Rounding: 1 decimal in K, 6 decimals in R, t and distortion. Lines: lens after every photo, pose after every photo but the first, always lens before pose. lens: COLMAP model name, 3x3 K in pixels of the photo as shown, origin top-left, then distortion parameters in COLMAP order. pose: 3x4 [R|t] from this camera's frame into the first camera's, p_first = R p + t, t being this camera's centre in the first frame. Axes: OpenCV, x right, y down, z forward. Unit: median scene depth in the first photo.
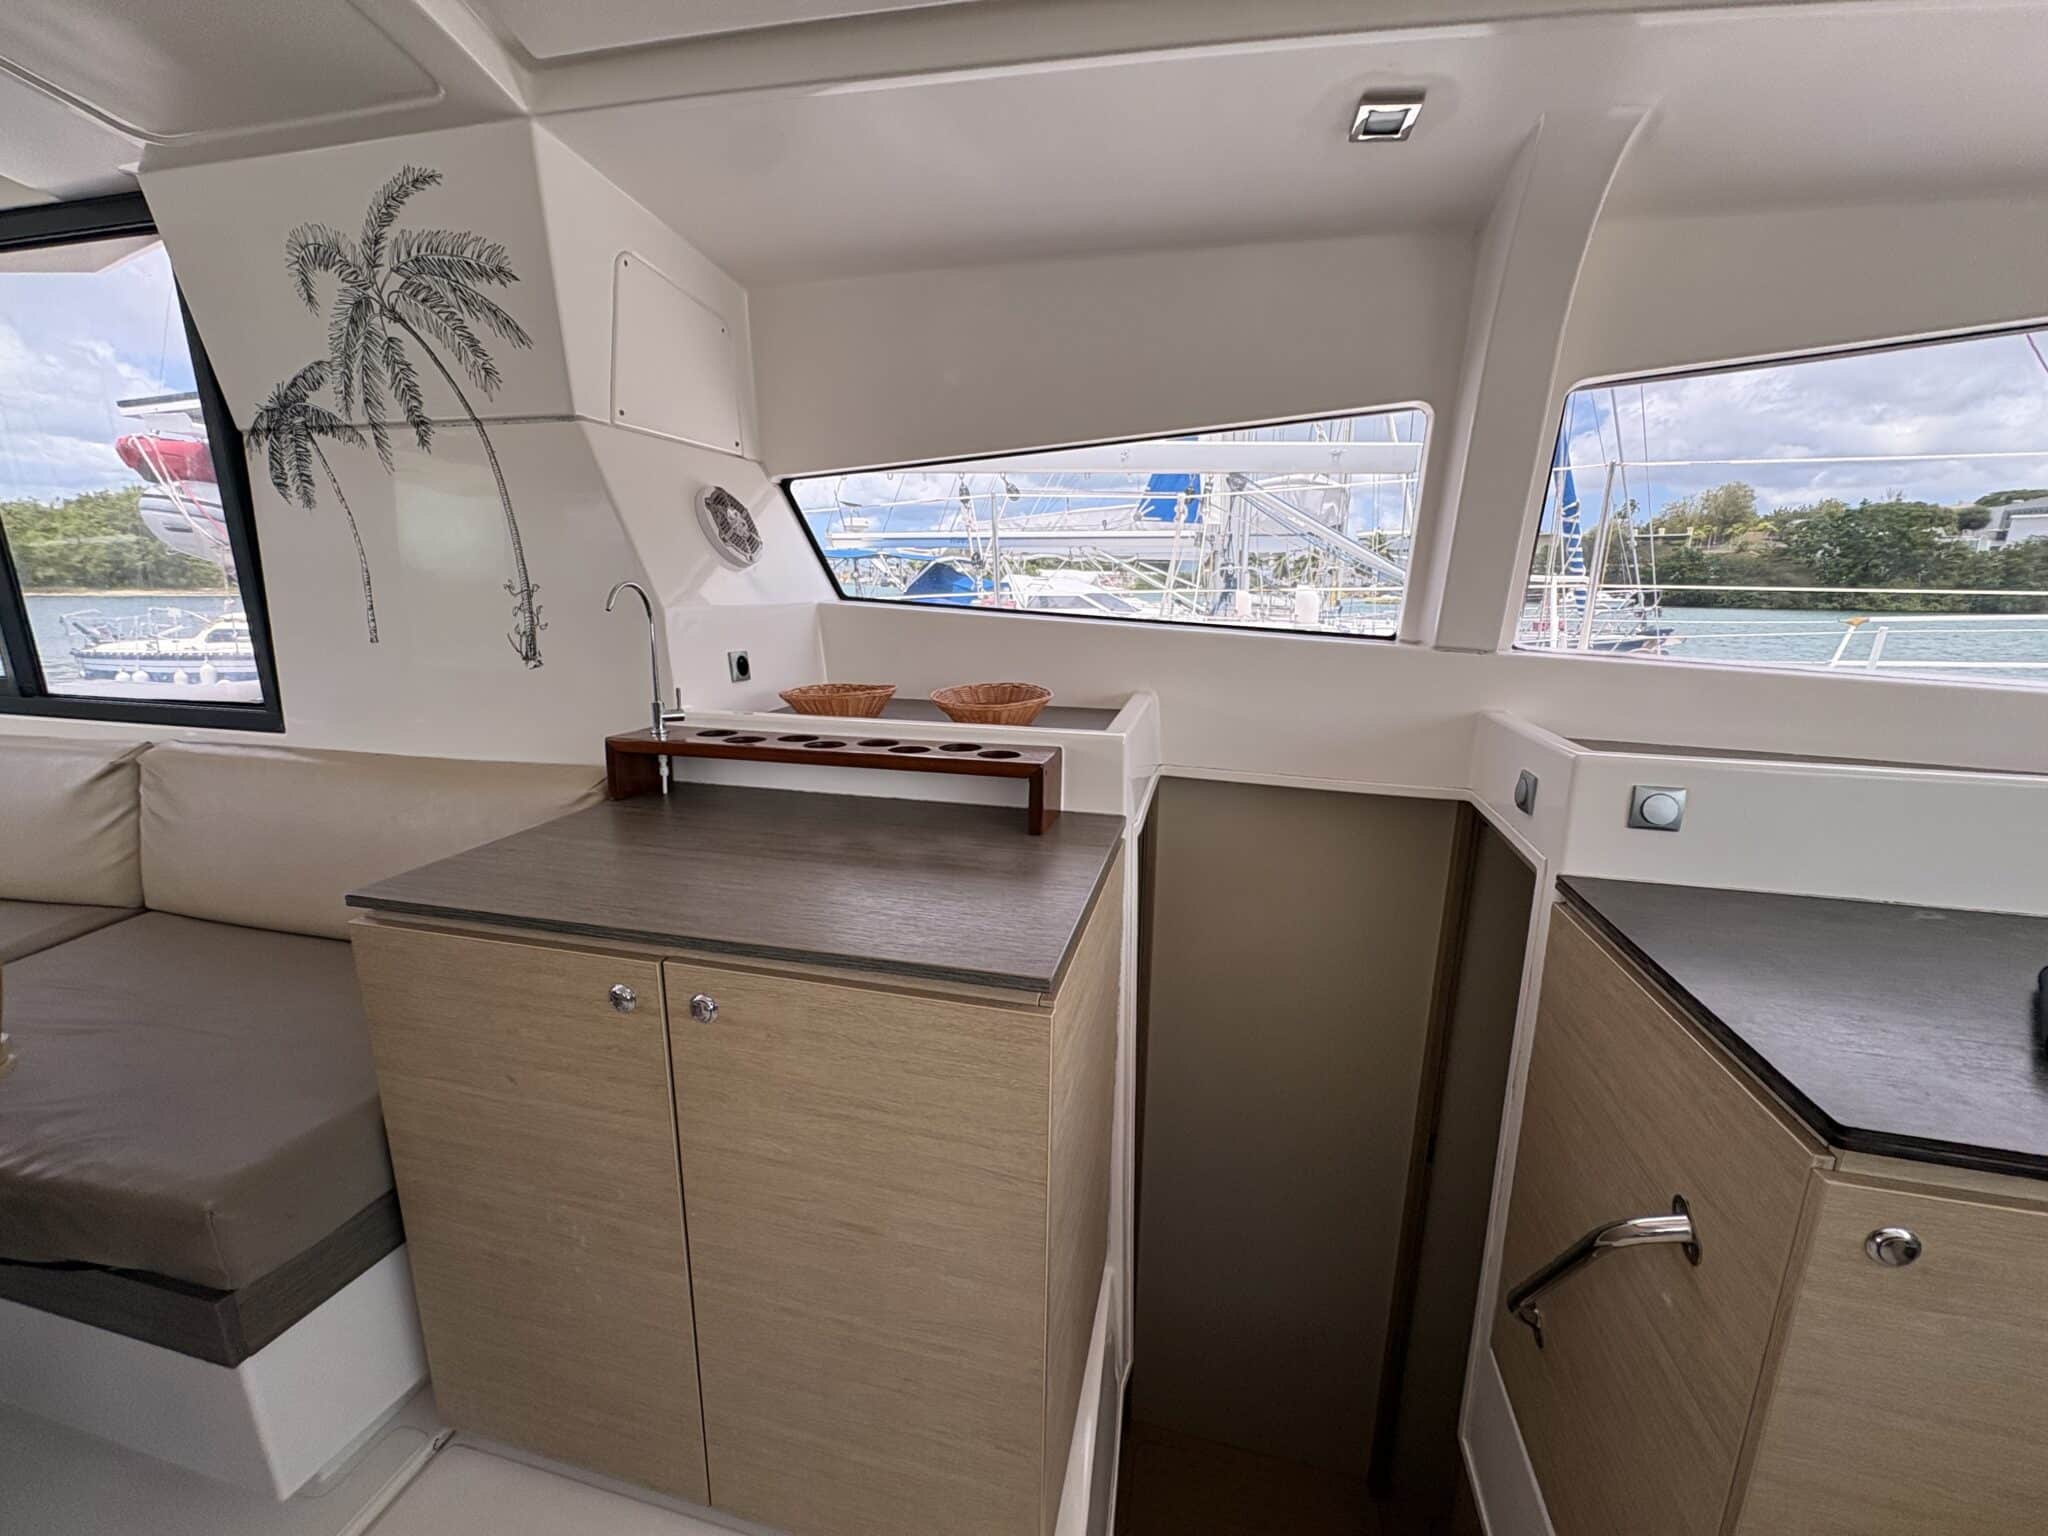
lens RADIAL K [[818.3, 0, 1025.1], [0, 818.3, 769.1], [0, 0, 1]] dist [0.002068, 0.000399]
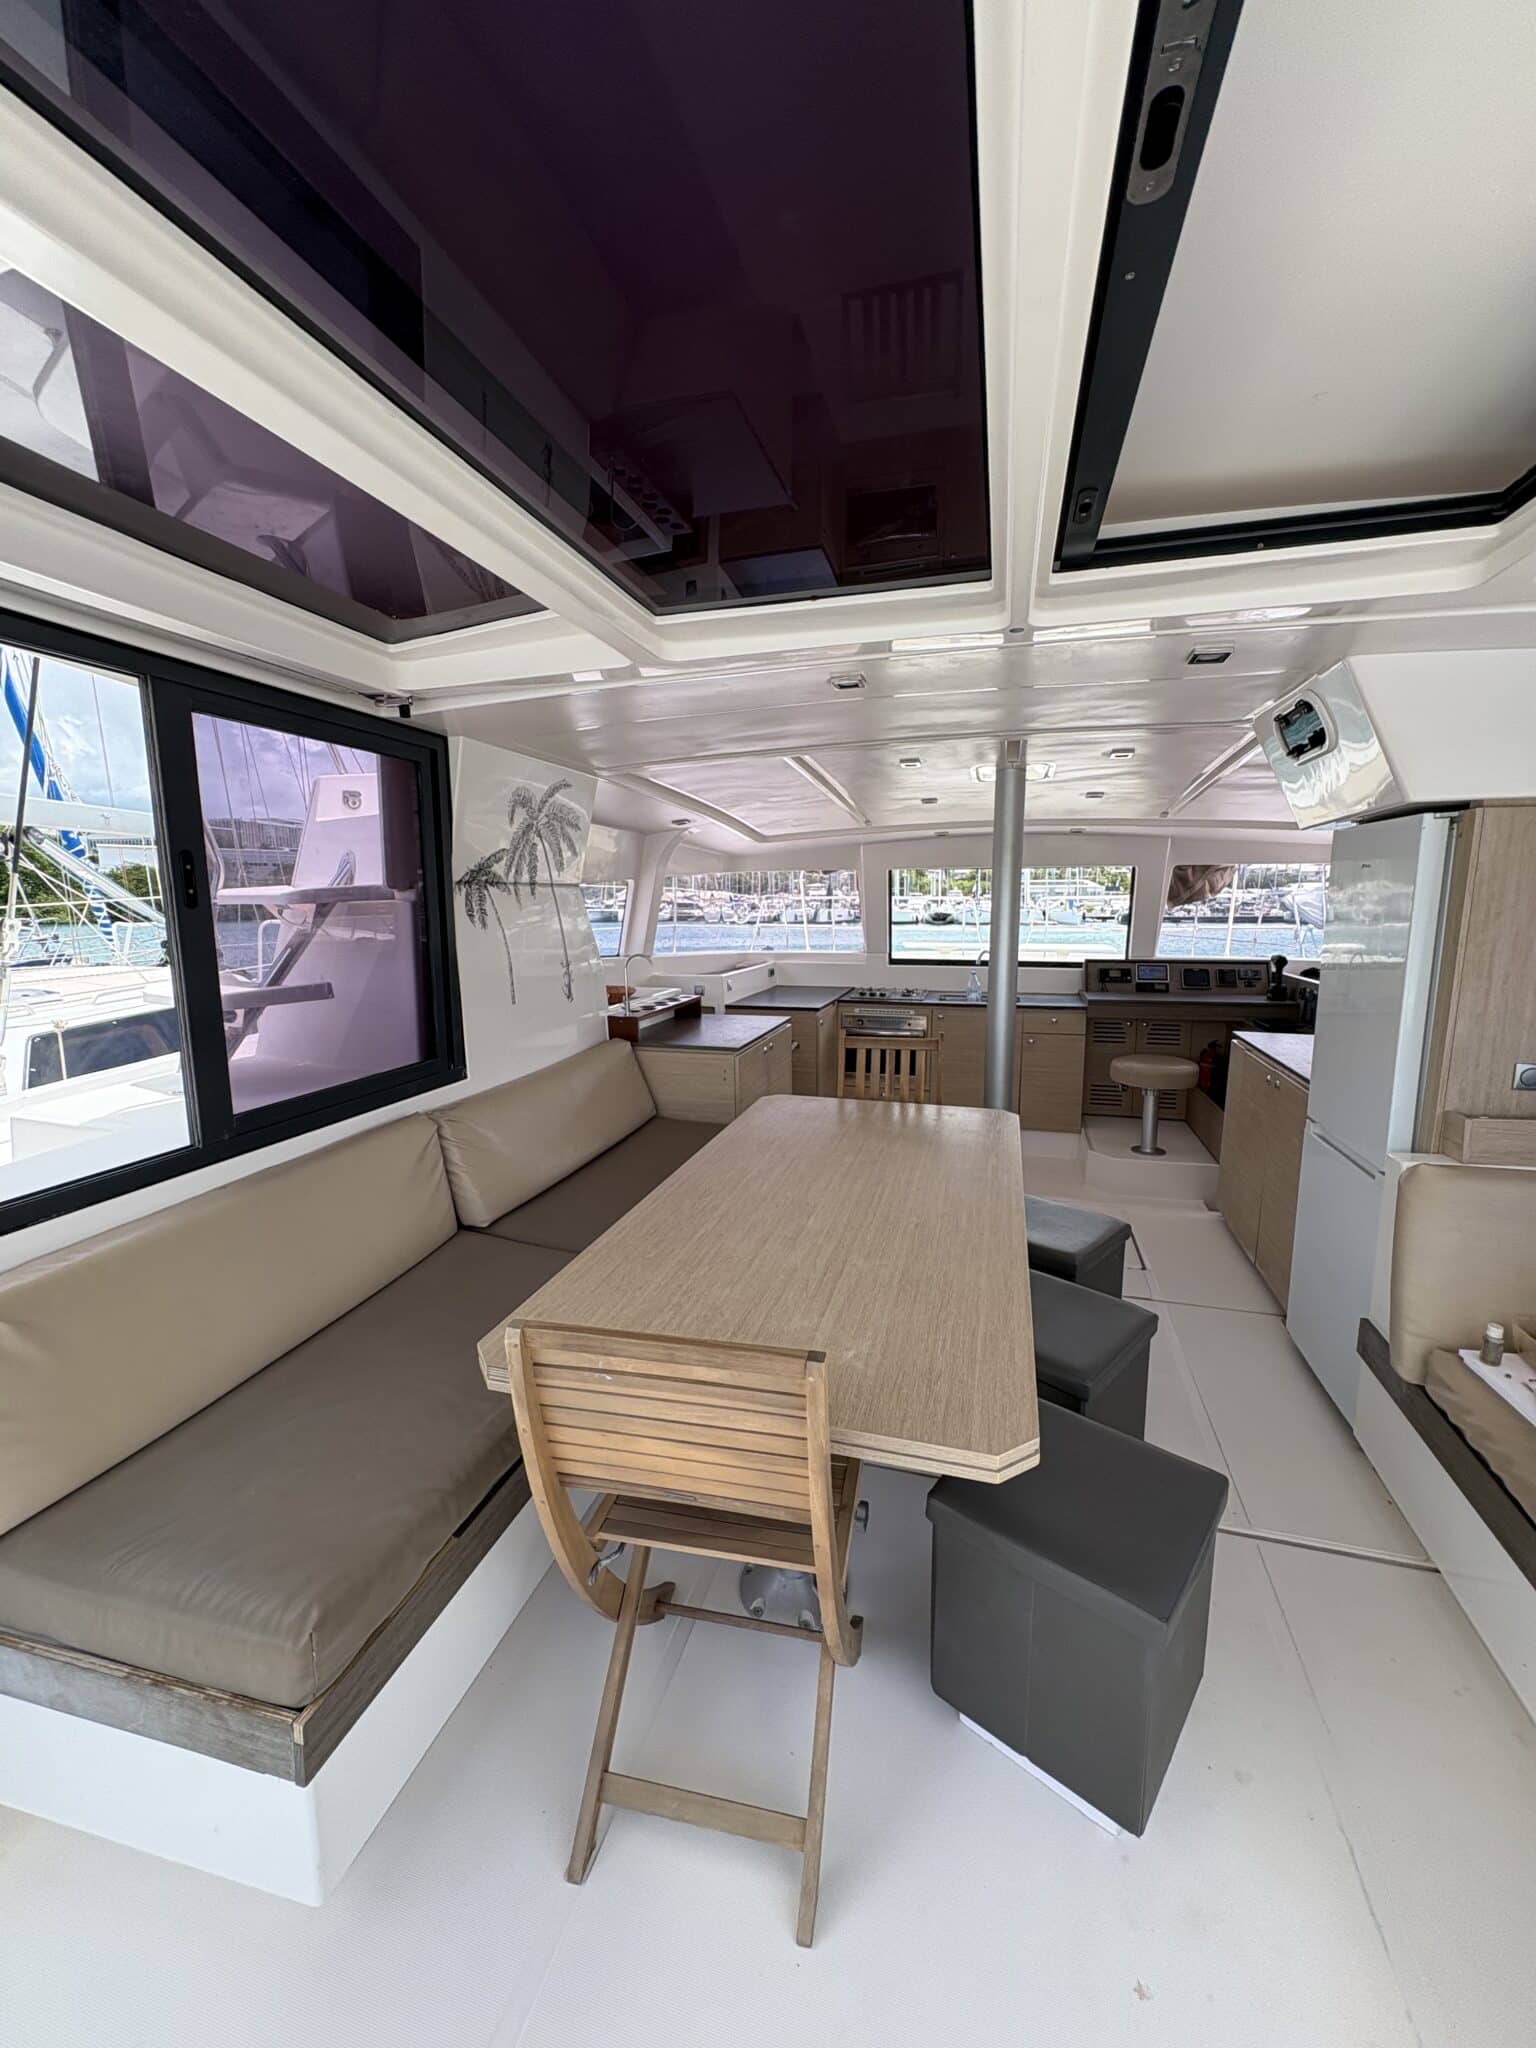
lens RADIAL K [[818.3, 0, 768.1], [0, 818.3, 1023.6], [0, 0, 1]] dist [0.002068, 0.000399]
pose [[0.031875, -0.158723, 0.986809, -2.626517], [0.229514, 0.962089, 0.147333, -0.261850], [-0.972783, 0.221790, 0.067096, 0.407093]]
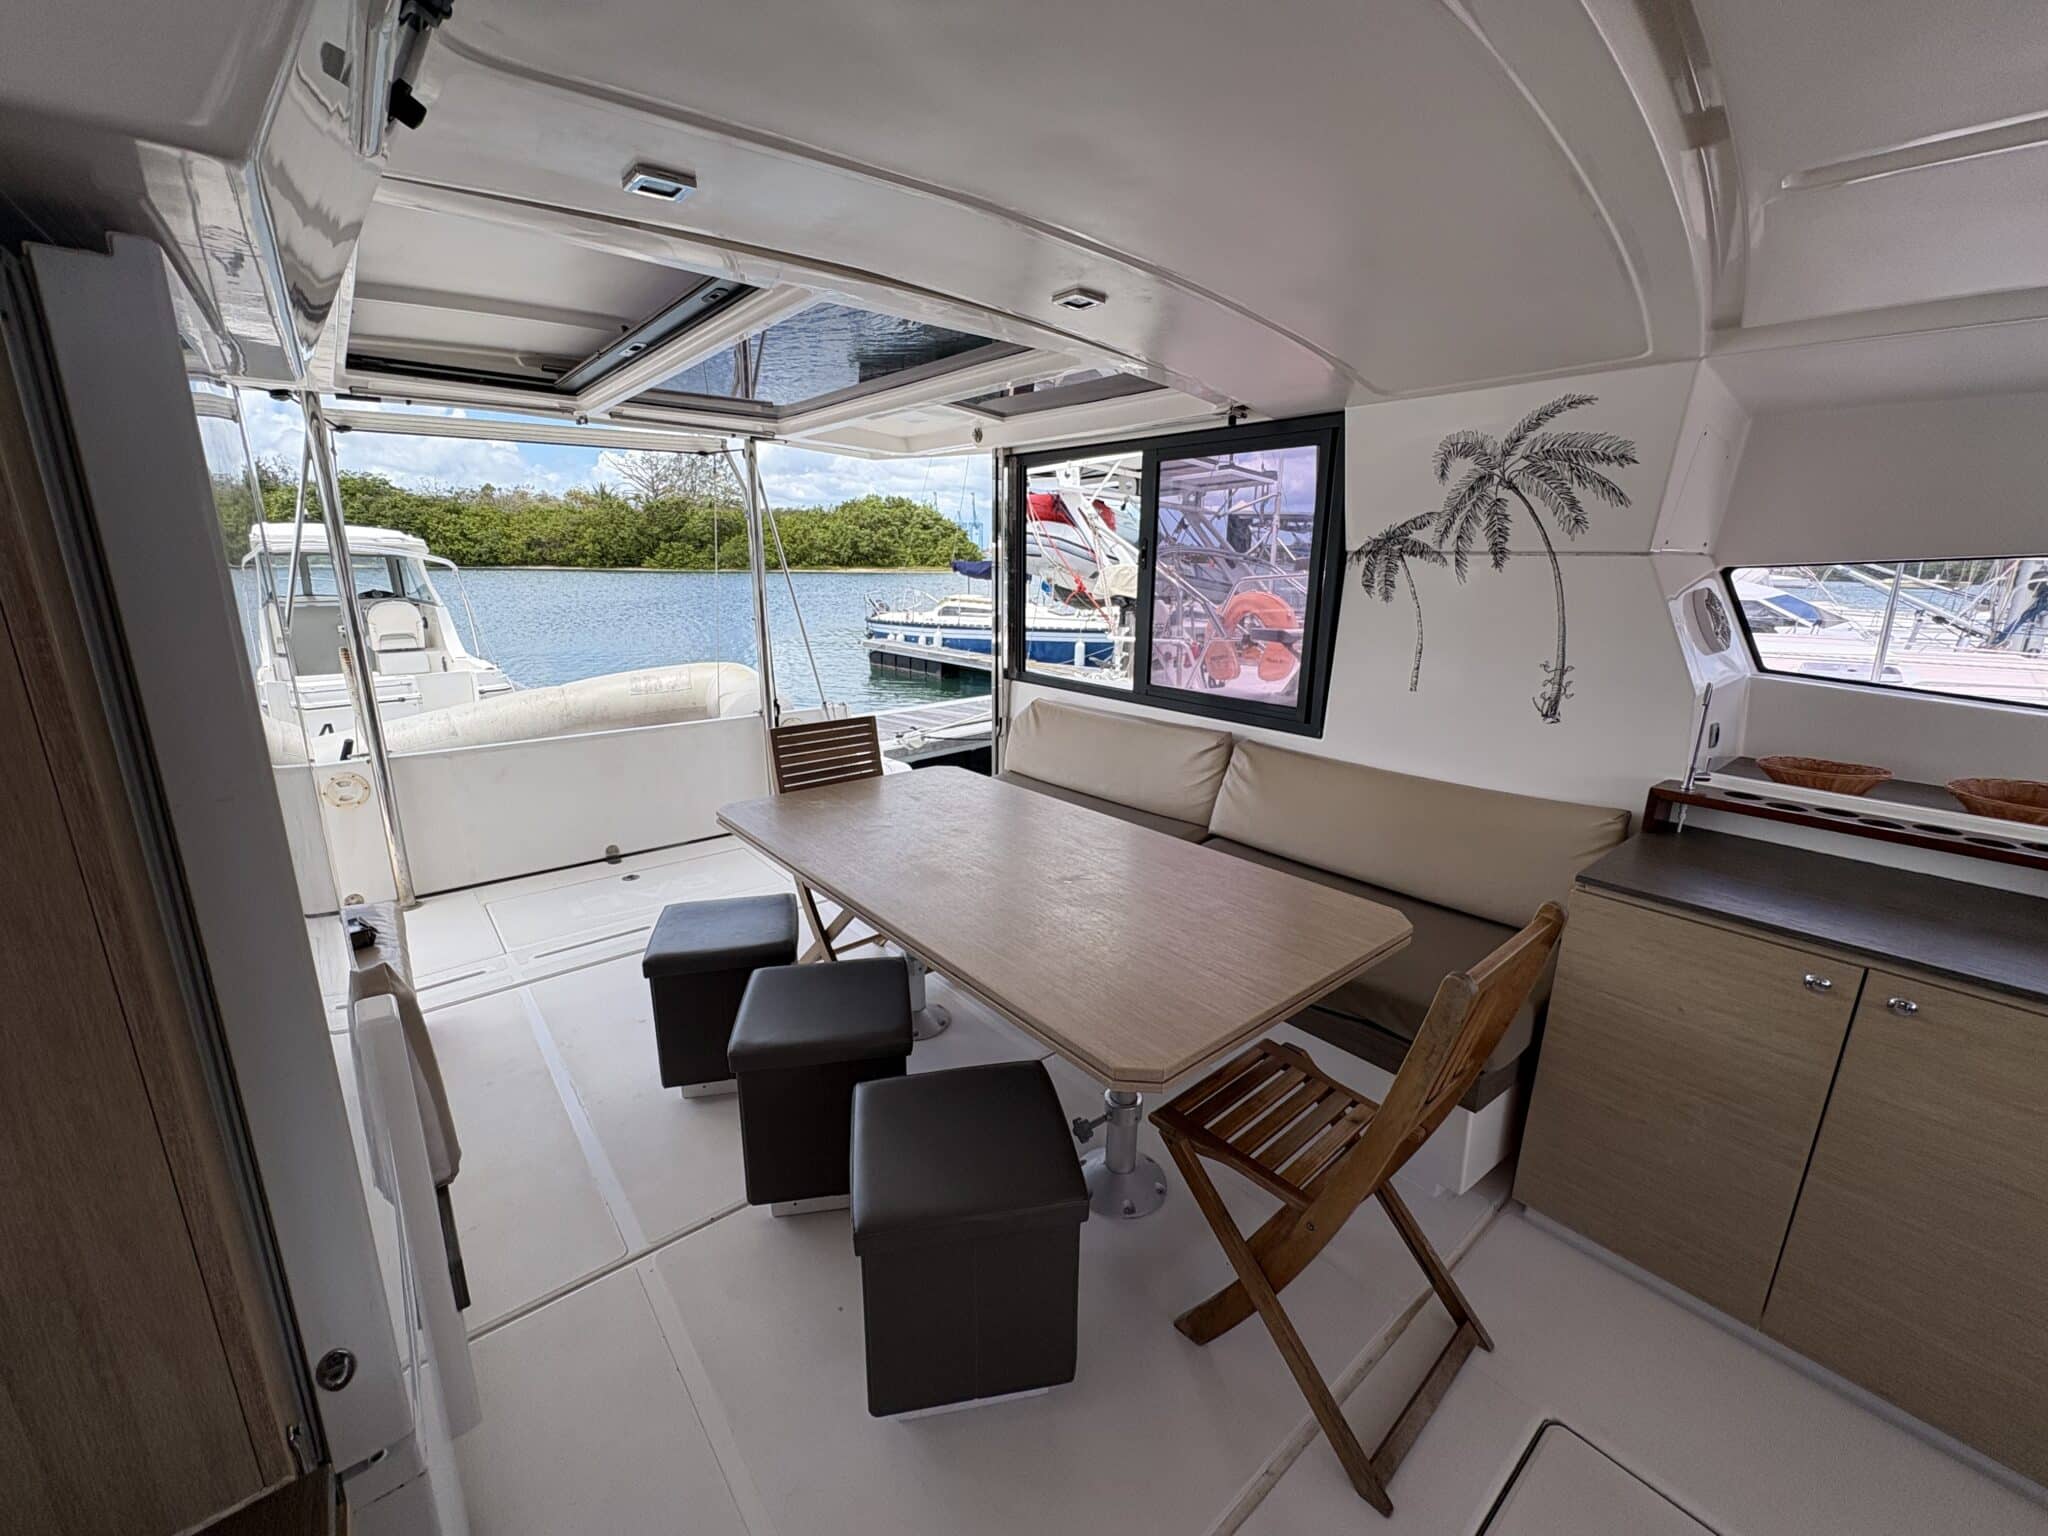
lens RADIAL K [[818.3, 0, 1020.0], [0, 818.3, 769.9], [0, 0, 1]] dist [0.002068, 0.000399]
pose [[0.811348, 0.148871, -0.565289, -0.540046], [-0.137071, 0.988518, 0.063595, -0.008812], [0.568265, 0.025887, 0.822438, -0.693292]]
